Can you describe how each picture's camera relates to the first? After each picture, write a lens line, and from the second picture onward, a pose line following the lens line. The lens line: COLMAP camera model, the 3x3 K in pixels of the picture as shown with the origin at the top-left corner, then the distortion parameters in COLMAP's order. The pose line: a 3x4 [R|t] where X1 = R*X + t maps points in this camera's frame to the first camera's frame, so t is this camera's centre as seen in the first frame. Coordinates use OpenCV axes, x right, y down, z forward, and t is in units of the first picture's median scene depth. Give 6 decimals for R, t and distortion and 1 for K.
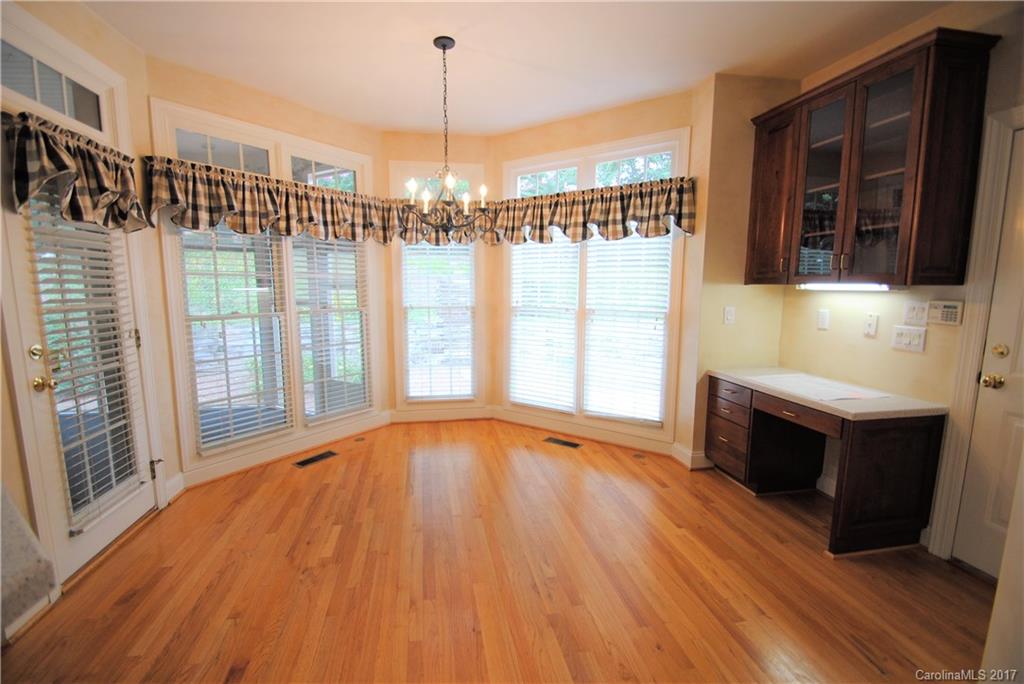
lens RADIAL K [[453.3, 0, 508.8], [0, 453.3, 345.5], [0, 0, 1]] dist [0.000038, -0.000181]
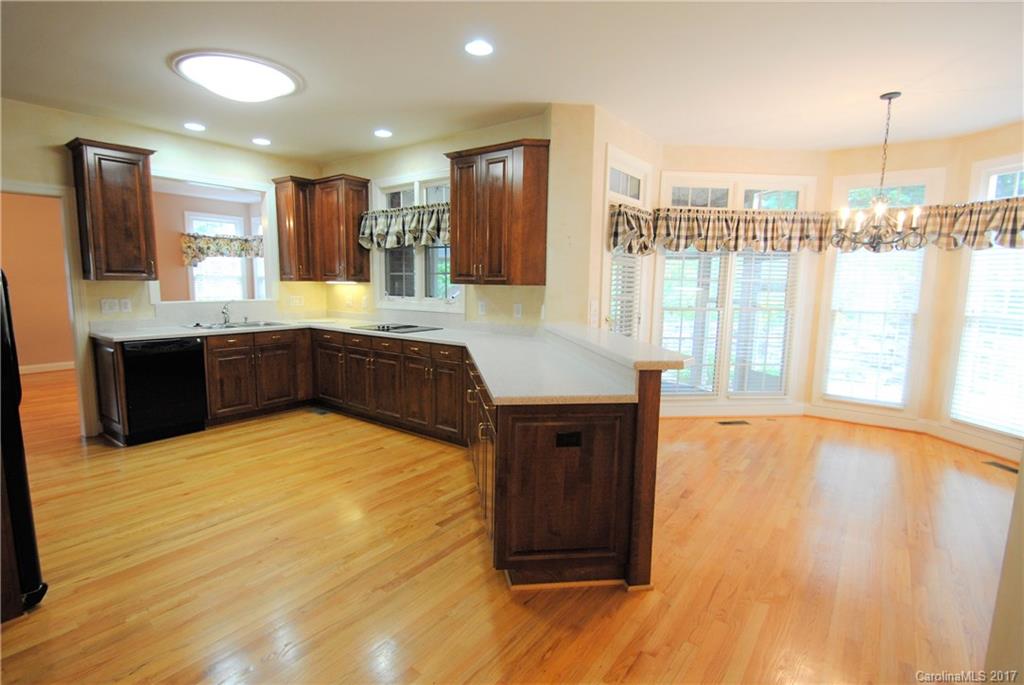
lens RADIAL K [[503.2, 0, 484.6], [0, 503.2, 343.4], [0, 0, 1]] dist [0.002104, -0.010743]
pose [[0.652878, 0.103839, -0.750312, 0.151133], [-0.114618, 0.992696, 0.037650, 0.049645], [0.748741, 0.061419, 0.660011, -0.453340]]
